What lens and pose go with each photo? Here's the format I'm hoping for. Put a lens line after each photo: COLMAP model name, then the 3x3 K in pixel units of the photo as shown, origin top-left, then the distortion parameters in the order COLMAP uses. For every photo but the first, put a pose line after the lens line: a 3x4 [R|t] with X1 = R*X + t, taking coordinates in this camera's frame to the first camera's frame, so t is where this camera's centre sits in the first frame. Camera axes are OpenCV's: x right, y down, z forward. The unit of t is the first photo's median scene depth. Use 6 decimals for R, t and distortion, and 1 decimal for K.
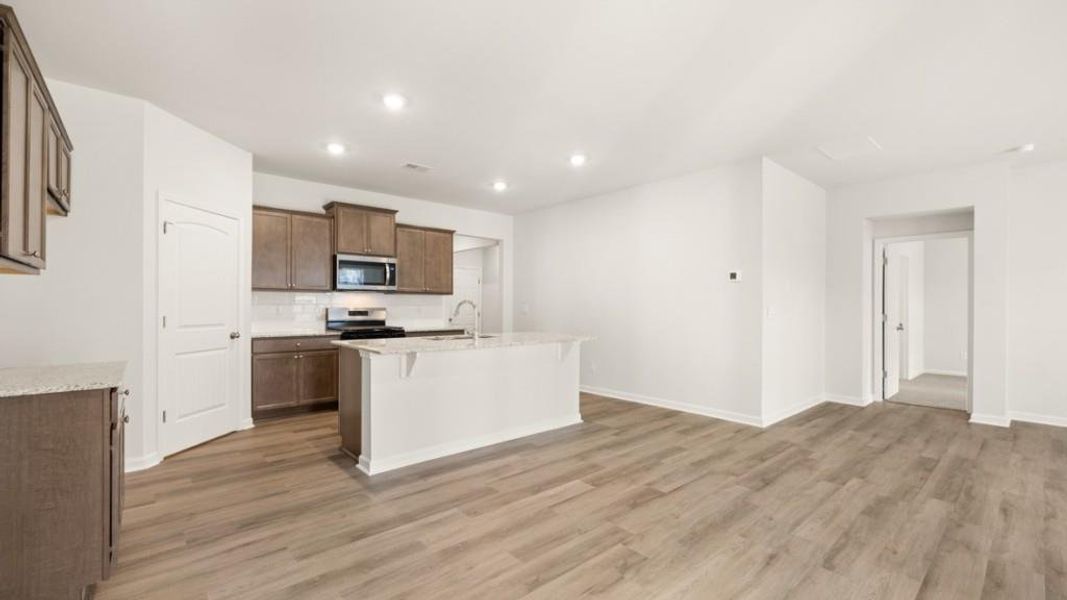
lens RADIAL K [[446.2, 0, 530.7], [0, 446.2, 297.5], [0, 0, 1]] dist [-0.000046, 0.000056]
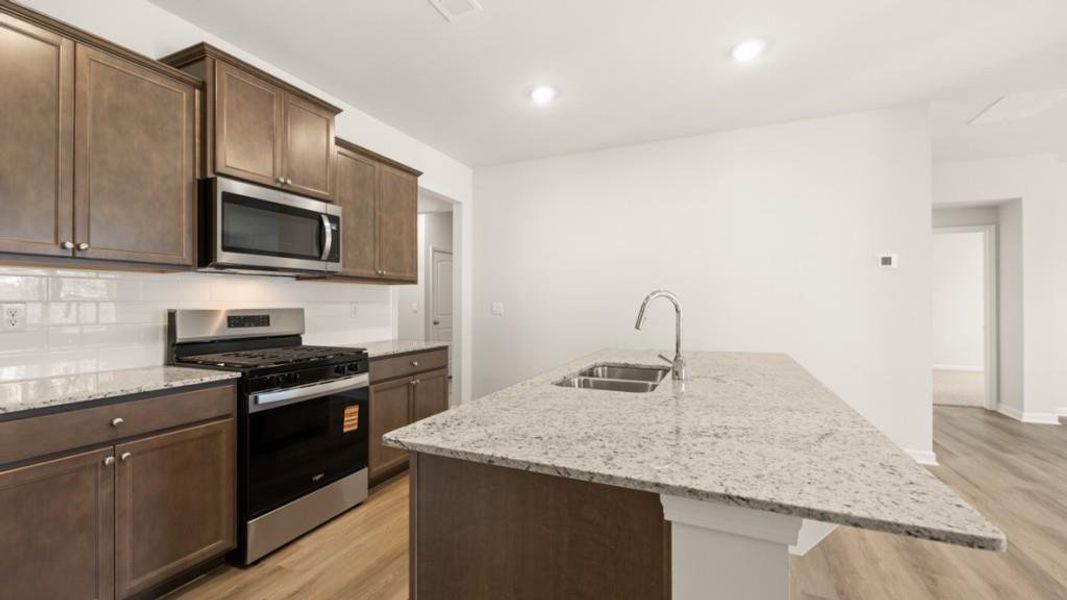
lens RADIAL K [[446.2, 0, 530.7], [0, 446.2, 297.5], [0, 0, 1]] dist [-0.000046, 0.000056]
pose [[0.908049, 0.001221, 0.418862, -0.394514], [-0.004251, 0.999971, 0.006301, 0.009288], [-0.418843, -0.007502, 0.908028, 0.588811]]
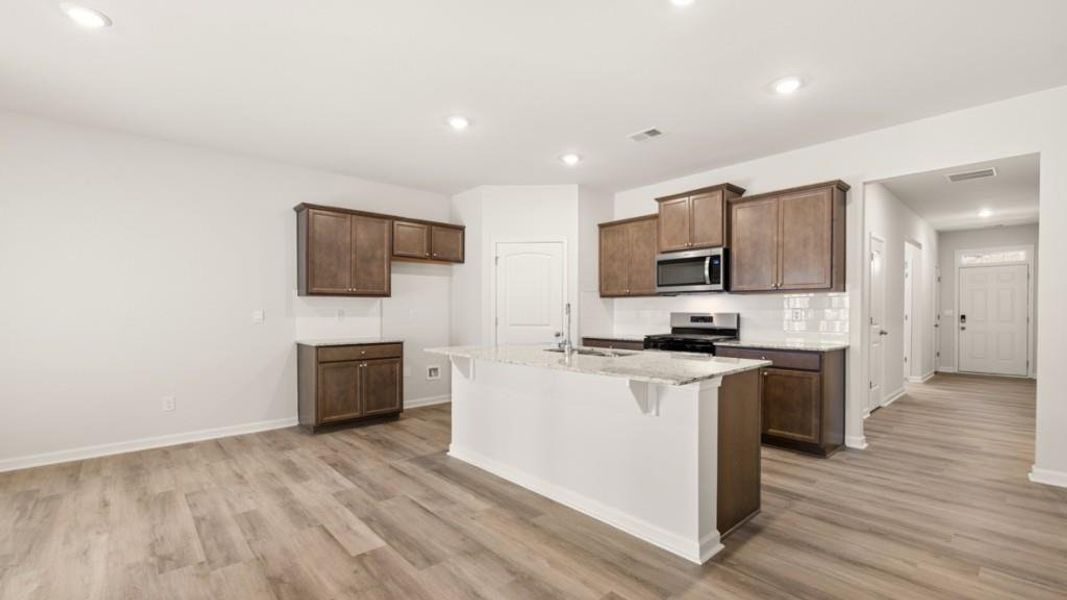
lens RADIAL K [[454.6, 0, 531.0], [0, 454.6, 304.4], [0, 0, 1]] dist [-0.002259, -0.000378]
pose [[0.015236, -0.016884, -0.999741, 0.578880], [0.019139, 0.999679, -0.016591, 0.019053], [0.999701, -0.018881, 0.015554, 0.826448]]
